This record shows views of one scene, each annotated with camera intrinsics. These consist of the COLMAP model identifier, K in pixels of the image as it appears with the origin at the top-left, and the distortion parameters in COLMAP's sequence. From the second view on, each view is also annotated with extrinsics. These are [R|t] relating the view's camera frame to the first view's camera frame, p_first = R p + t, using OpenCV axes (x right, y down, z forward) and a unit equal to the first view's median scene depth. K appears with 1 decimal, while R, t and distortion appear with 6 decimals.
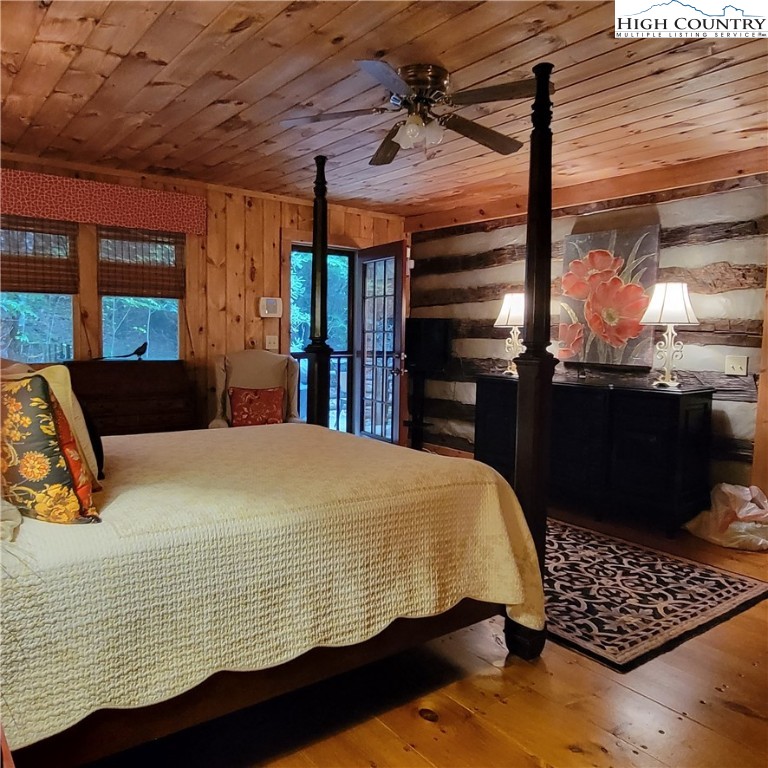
lens RADIAL K [[624.7, 0, 384.0], [0, 624.7, 384.0], [0, 0, 1]] dist [0.001214, 0.002420]
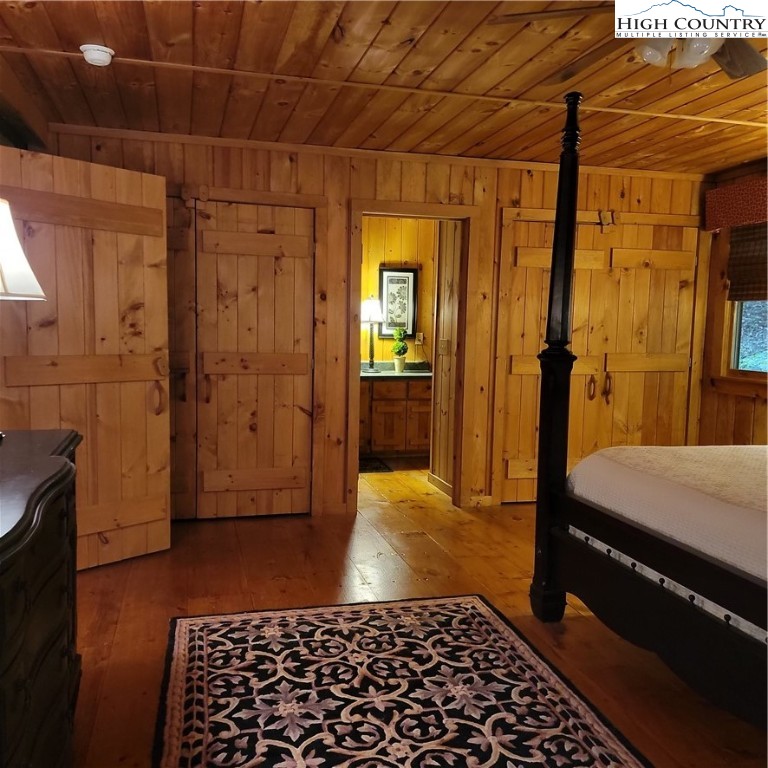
lens RADIAL K [[709.9, 0, 384.0], [0, 709.9, 384.0], [0, 0, 1]] dist [0.091080, -0.071534]
pose [[-0.915450, -0.059538, 0.398004, 0.005016], [0.003974, 0.987610, 0.156877, -0.143141], [-0.402412, 0.145194, -0.903871, 1.741164]]
